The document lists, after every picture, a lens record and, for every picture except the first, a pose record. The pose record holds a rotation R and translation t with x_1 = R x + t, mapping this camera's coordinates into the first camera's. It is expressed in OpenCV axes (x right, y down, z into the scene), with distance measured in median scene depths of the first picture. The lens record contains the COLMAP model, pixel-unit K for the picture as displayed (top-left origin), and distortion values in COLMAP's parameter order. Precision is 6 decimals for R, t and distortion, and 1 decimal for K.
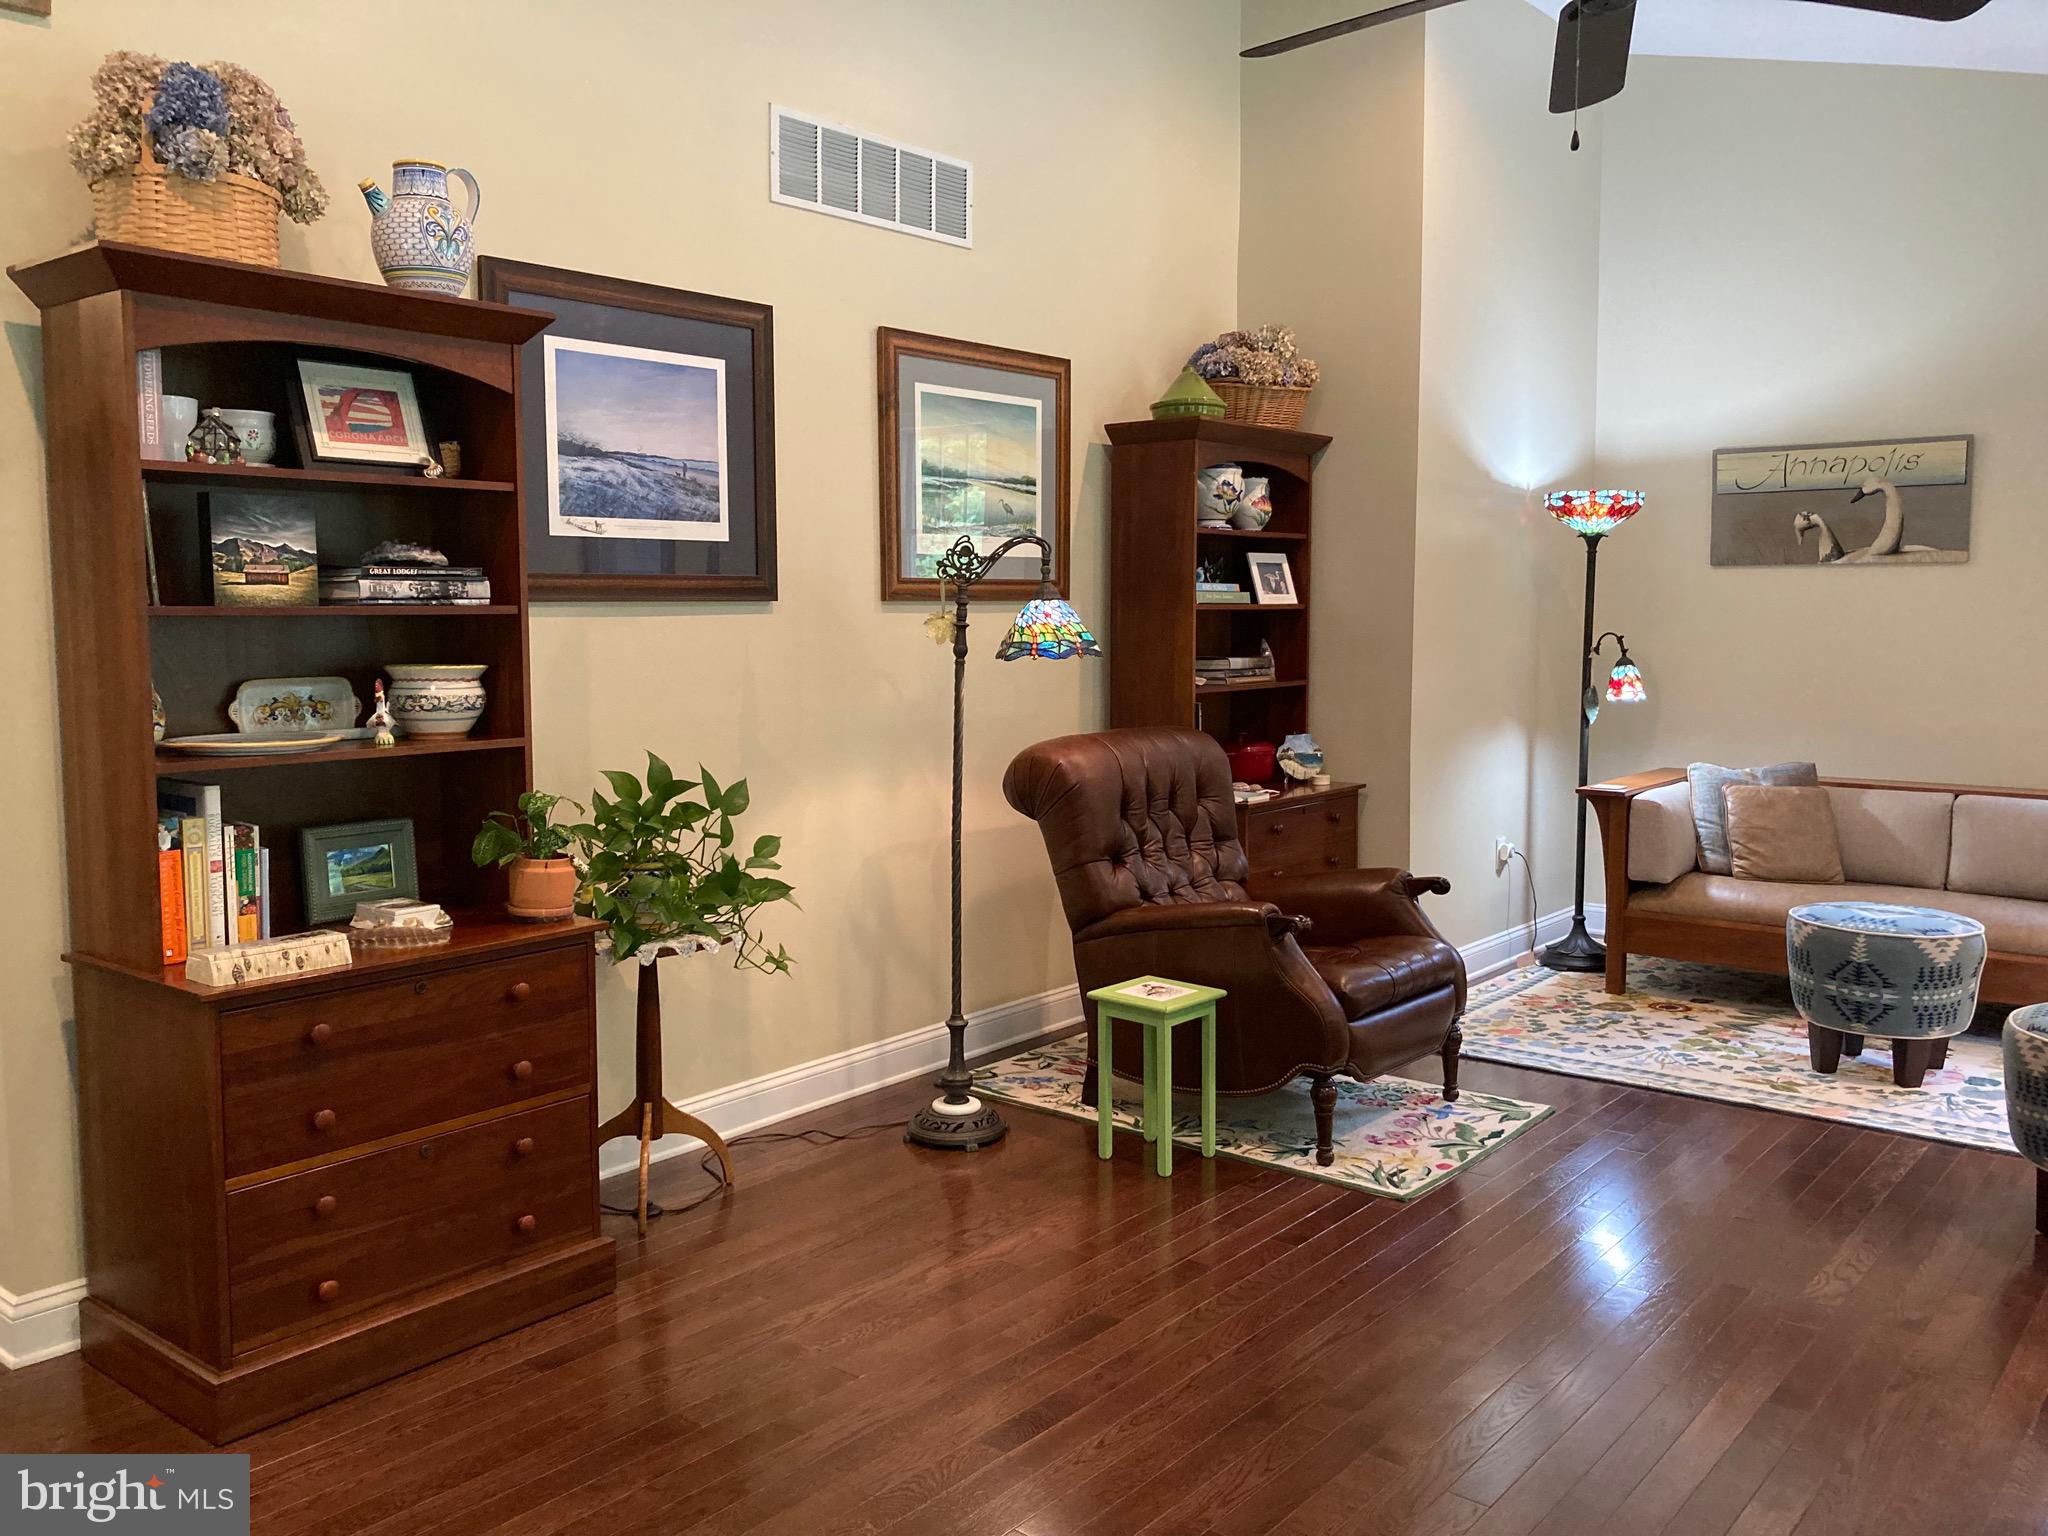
lens RADIAL K [[1671.4, 0, 1024.2], [0, 1671.4, 756.5], [0, 0, 1]] dist [0.010342, -0.018041]
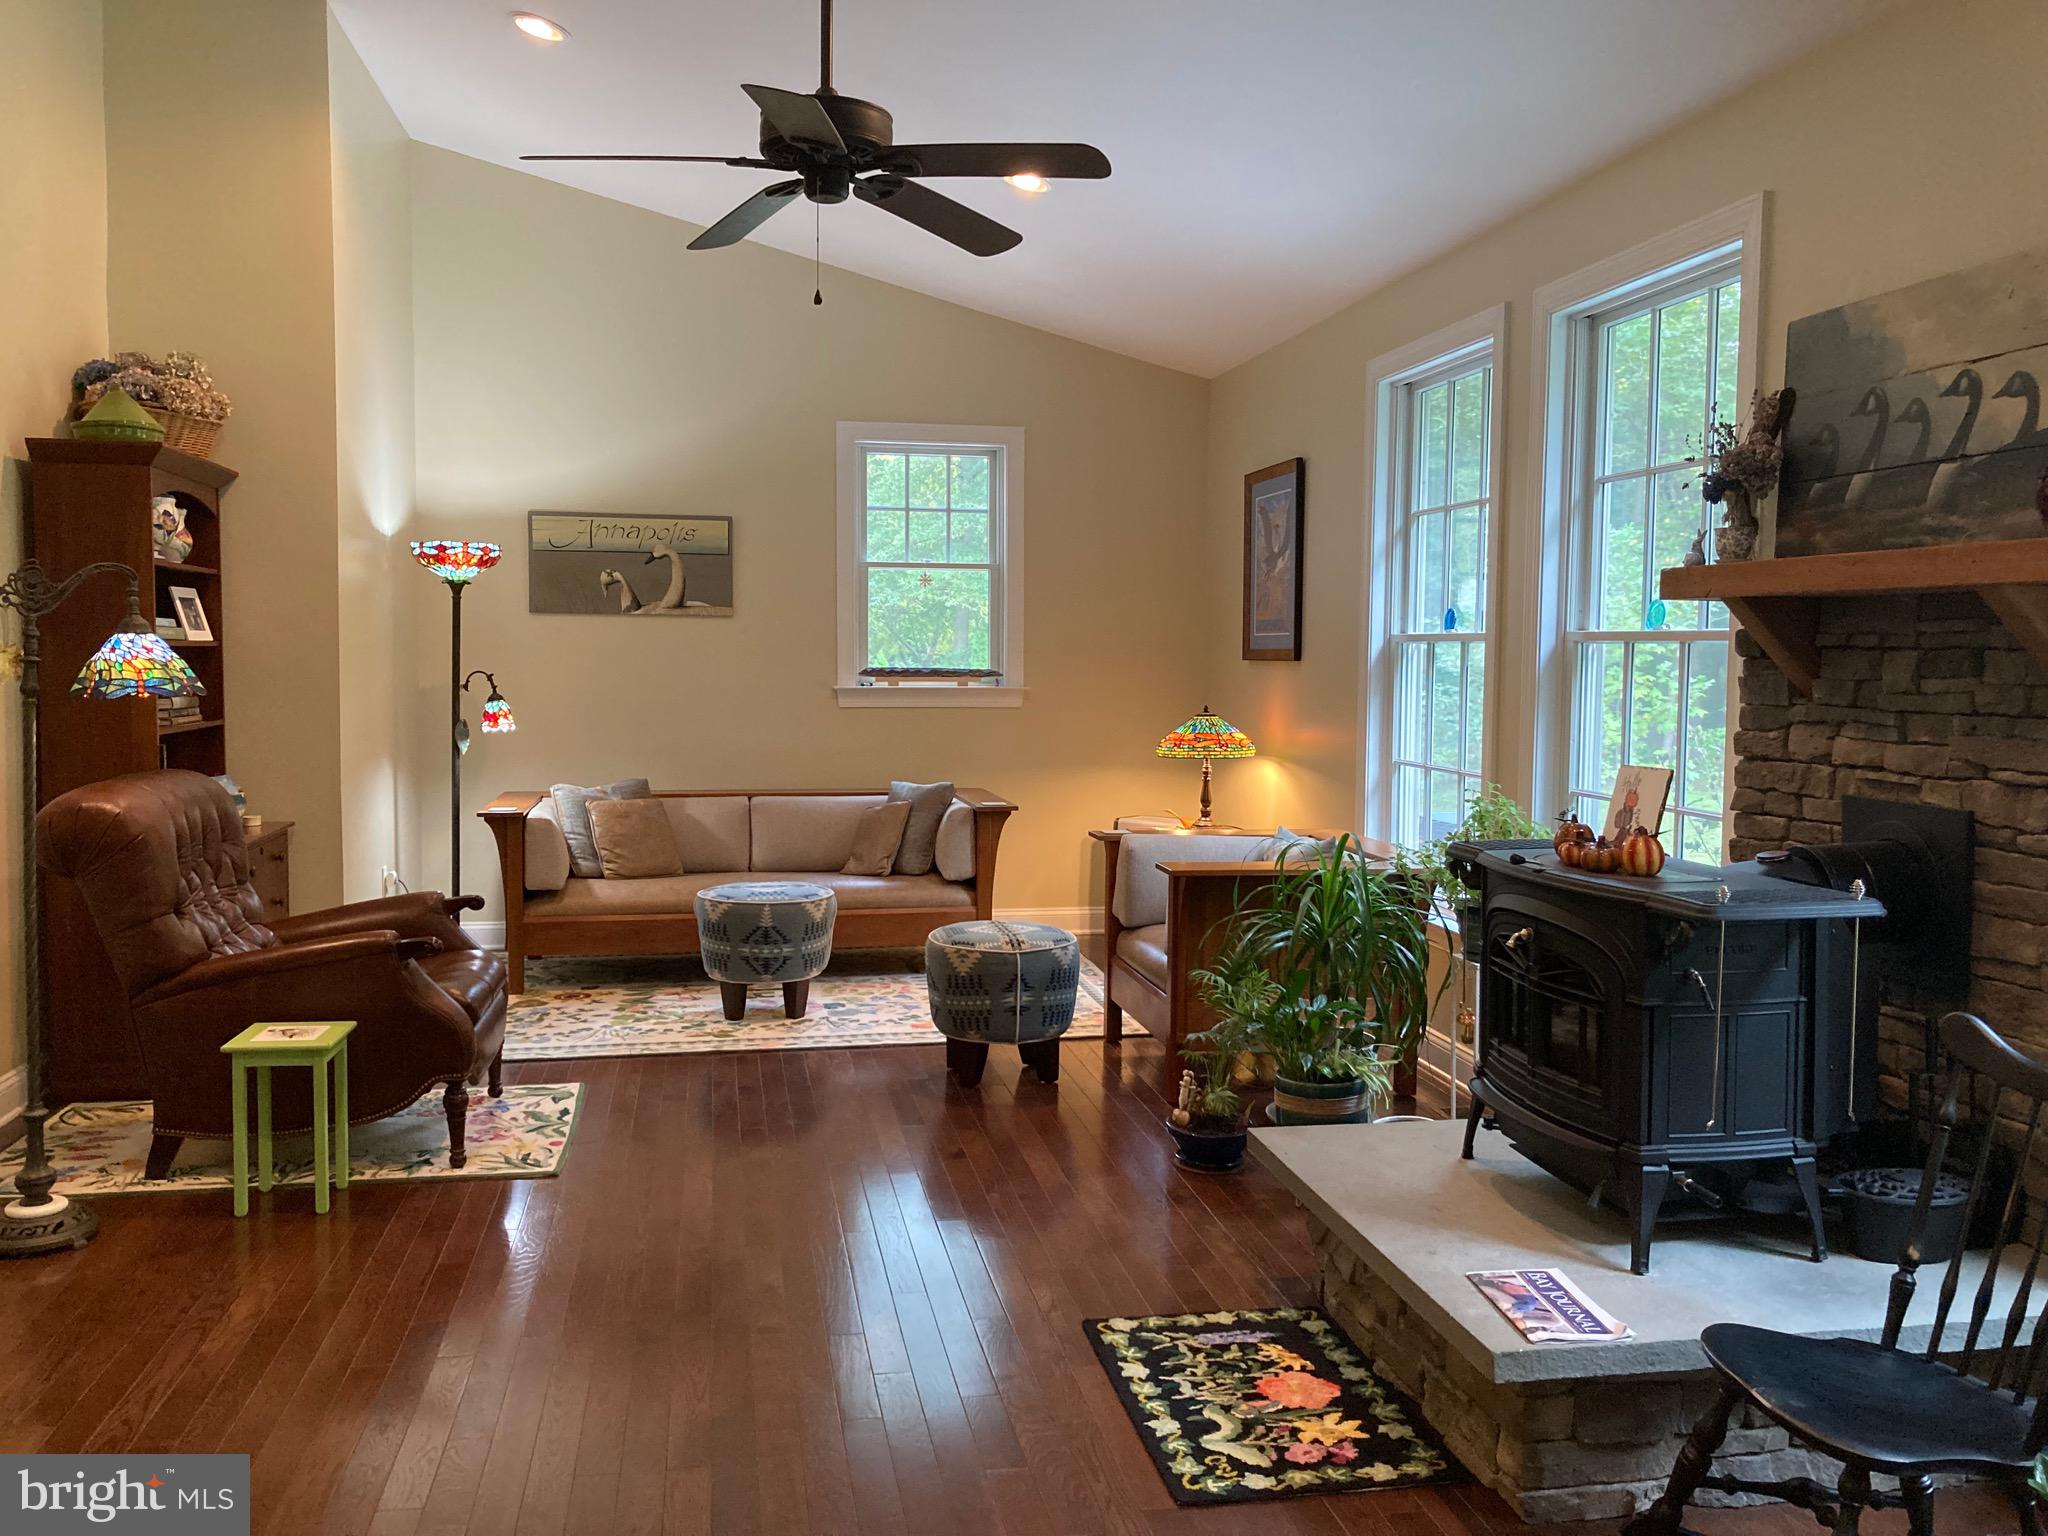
lens RADIAL K [[1671.4, 0, 1037.8], [0, 1671.4, 766.5], [0, 0, 1]] dist [0.010342, -0.018041]
pose [[0.627397, -0.044682, 0.777416, -0.299912], [0.059719, 0.998173, 0.009175, 0.000854], [-0.776406, 0.040671, 0.628919, 0.022342]]
